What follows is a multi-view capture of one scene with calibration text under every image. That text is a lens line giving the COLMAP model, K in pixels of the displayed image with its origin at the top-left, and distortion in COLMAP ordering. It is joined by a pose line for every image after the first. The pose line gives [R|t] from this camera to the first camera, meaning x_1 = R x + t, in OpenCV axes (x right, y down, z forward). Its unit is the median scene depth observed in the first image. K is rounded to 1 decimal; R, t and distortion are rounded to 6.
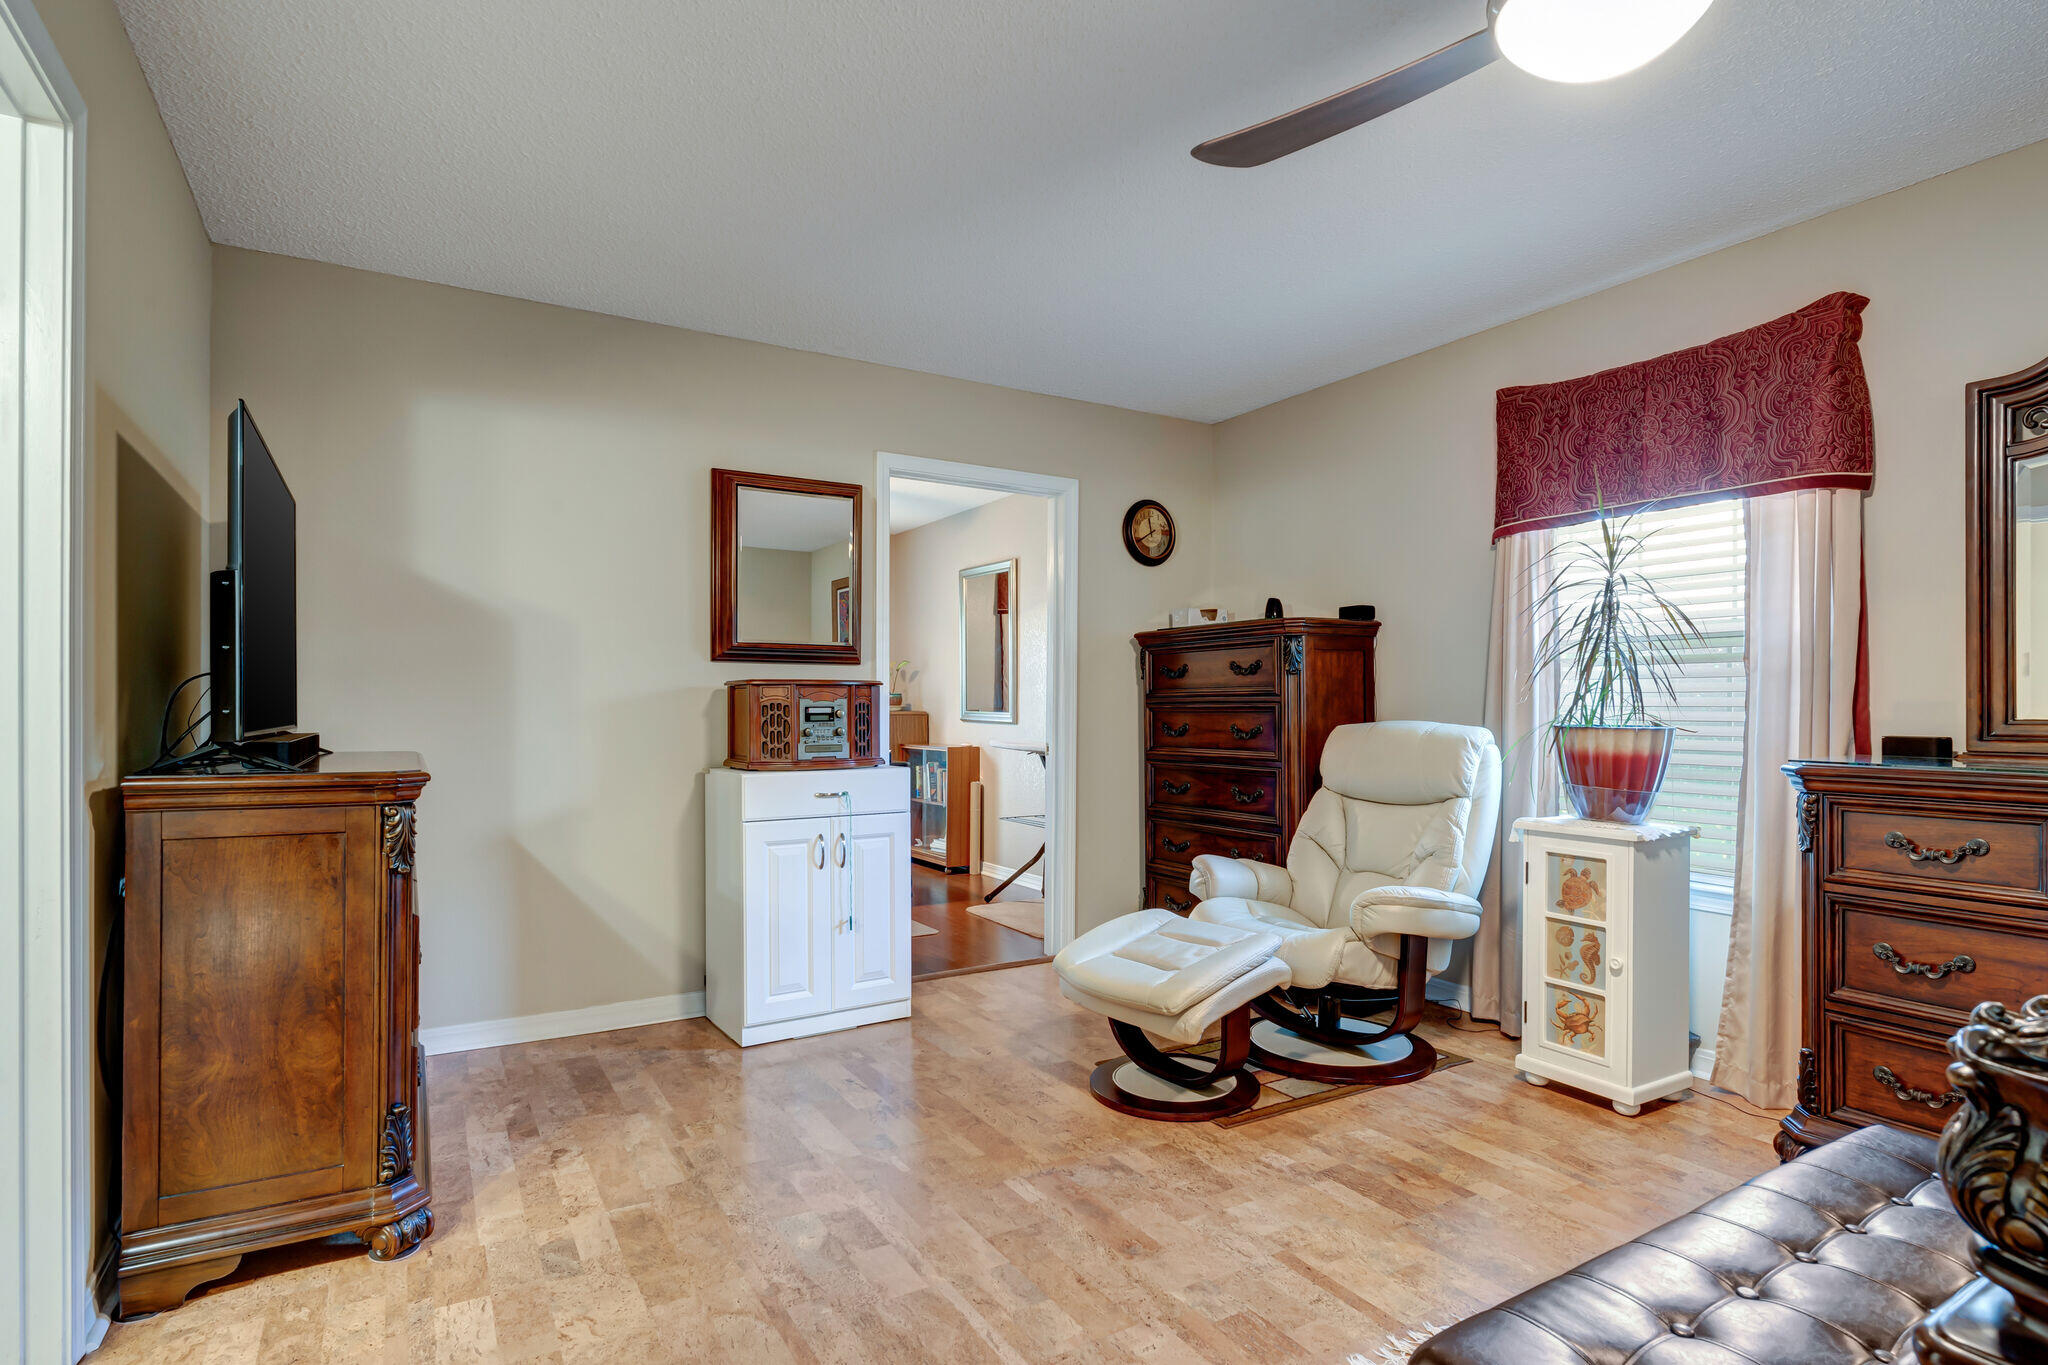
lens RADIAL K [[1024.3, 0, 1022.8], [0, 1024.3, 654.3], [0, 0, 1]] dist [-0.005898, -0.000433]
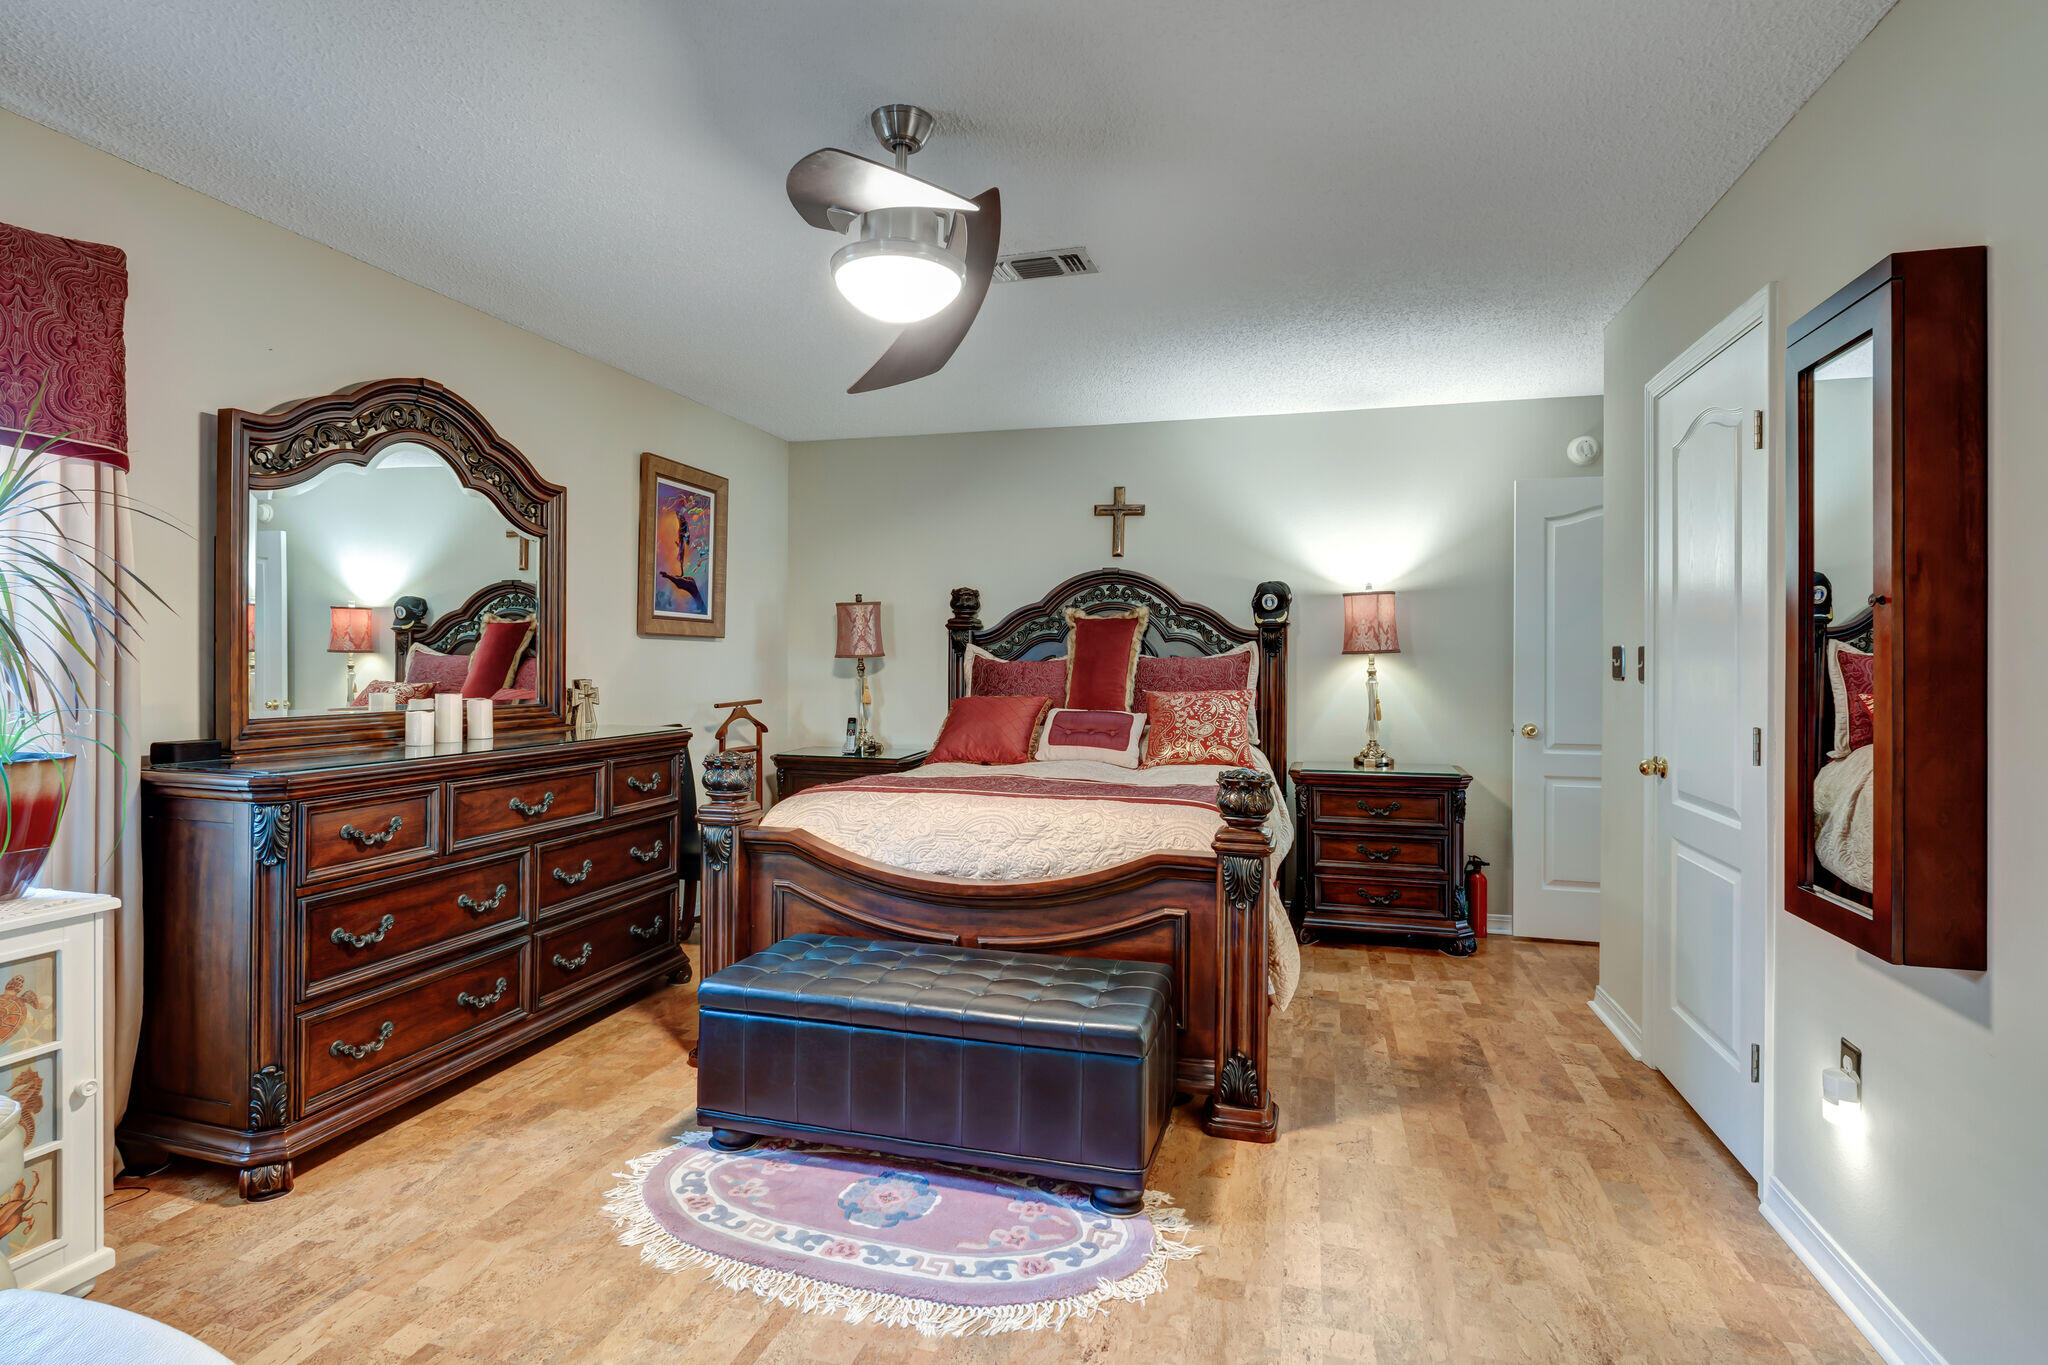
lens RADIAL K [[1024.3, 0, 1022.8], [0, 1024.3, 654.3], [0, 0, 1]] dist [-0.005898, -0.000433]
pose [[-0.688734, -0.002672, 0.725009, -0.515370], [-0.042355, 0.998434, -0.036555, 0.001148], [-0.723776, -0.055884, -0.687768, 1.424221]]
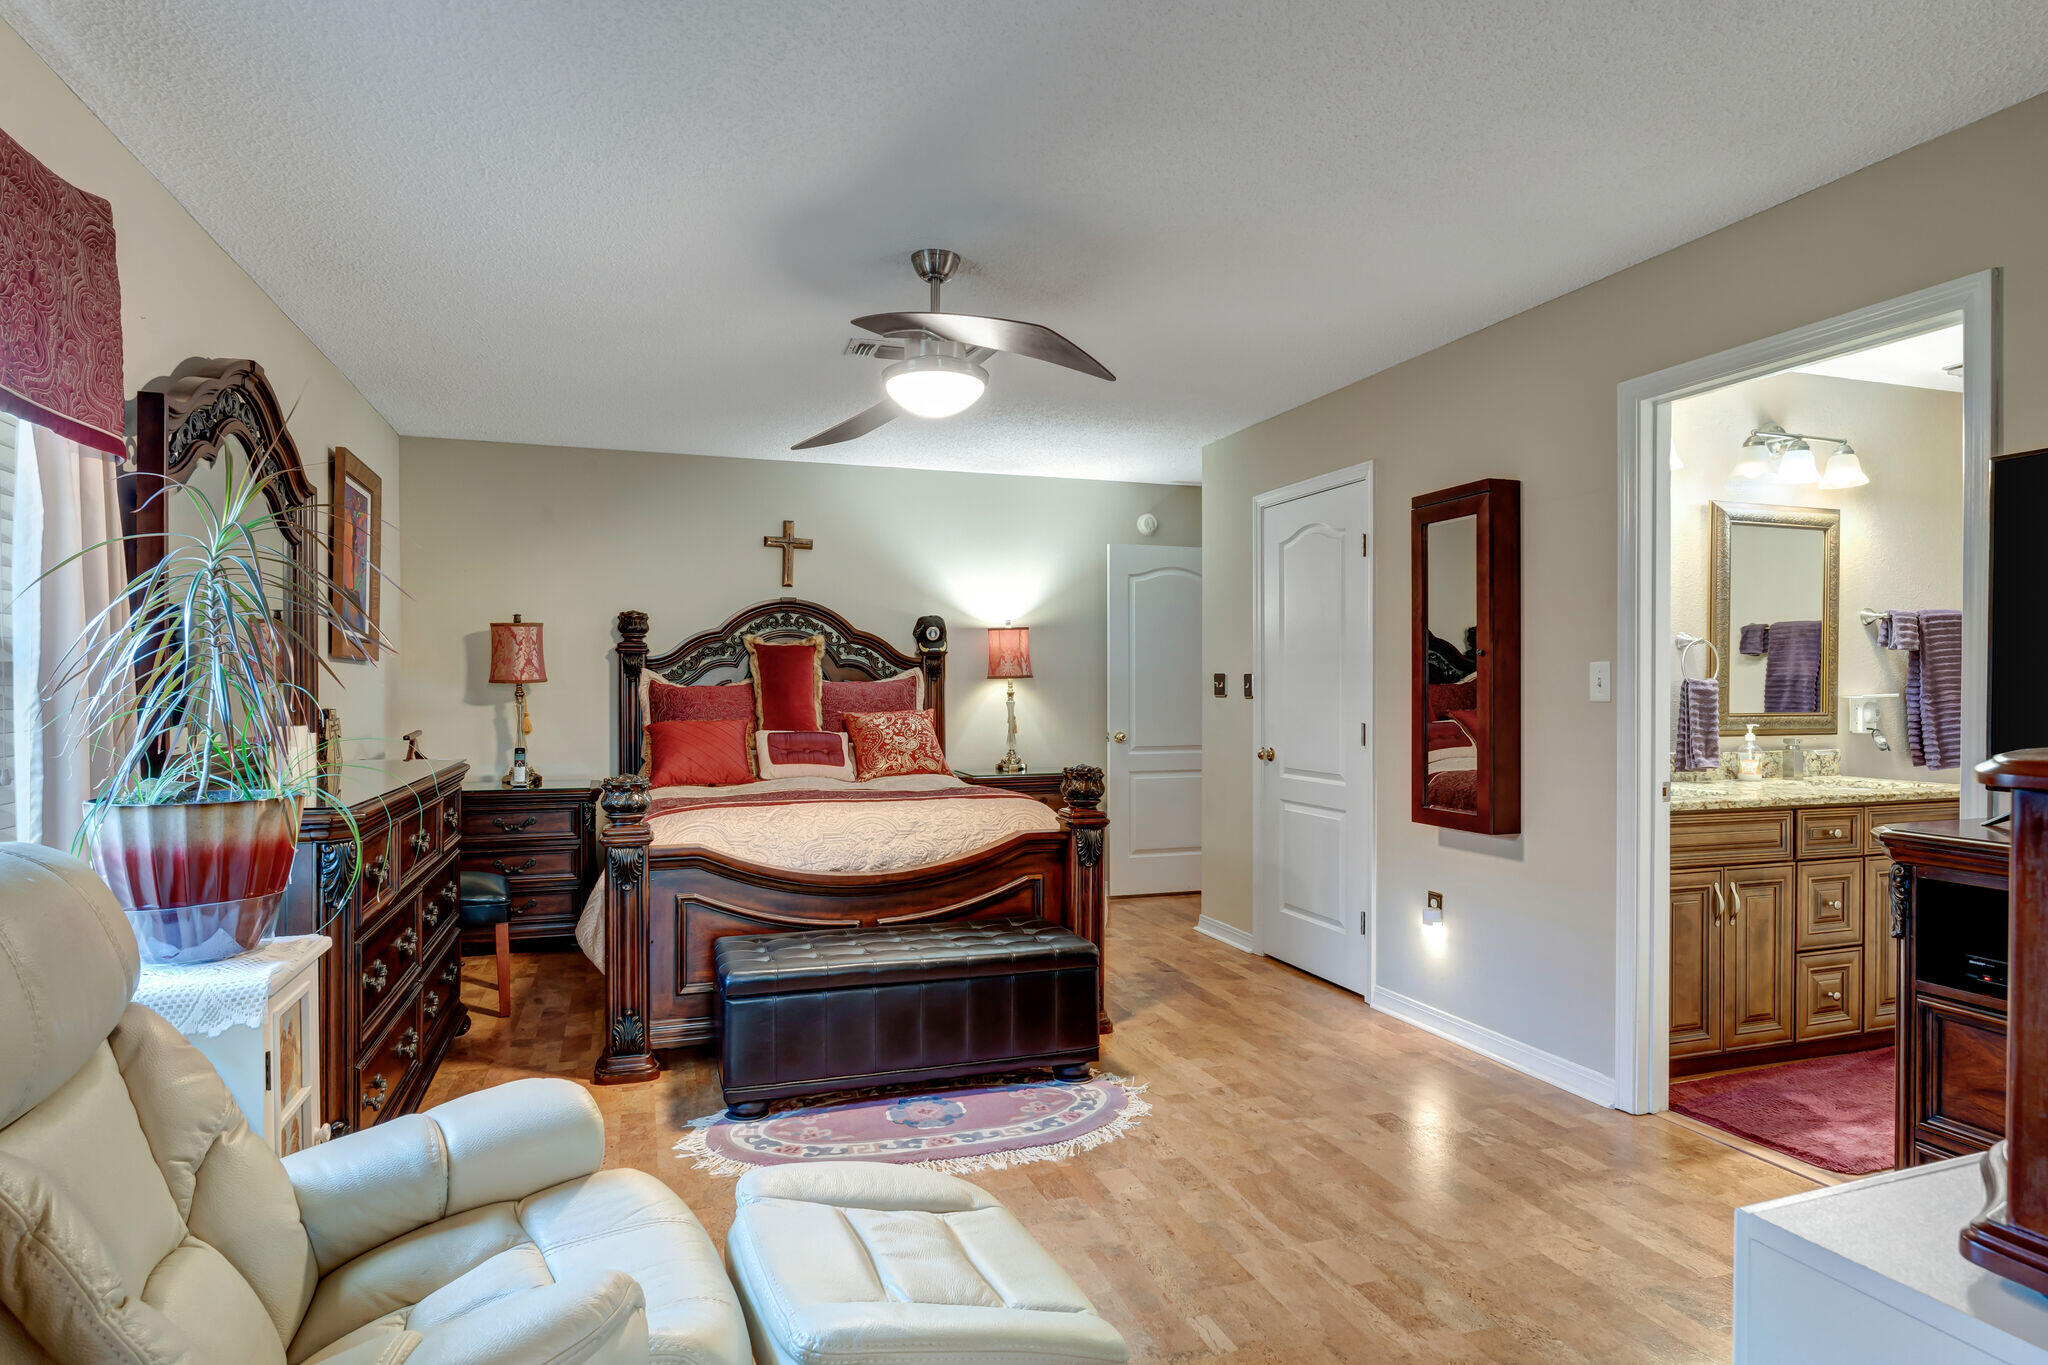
lens RADIAL K [[1116.4, 0, 1024.0], [0, 1116.4, 682.5], [0, 0, 1]] dist [-0.002555, -0.000115]
pose [[-0.978543, -0.003344, 0.206014, -0.039340], [-0.013775, 0.998693, -0.049217, 0.044311], [-0.205580, -0.050999, -0.977311, 2.259009]]
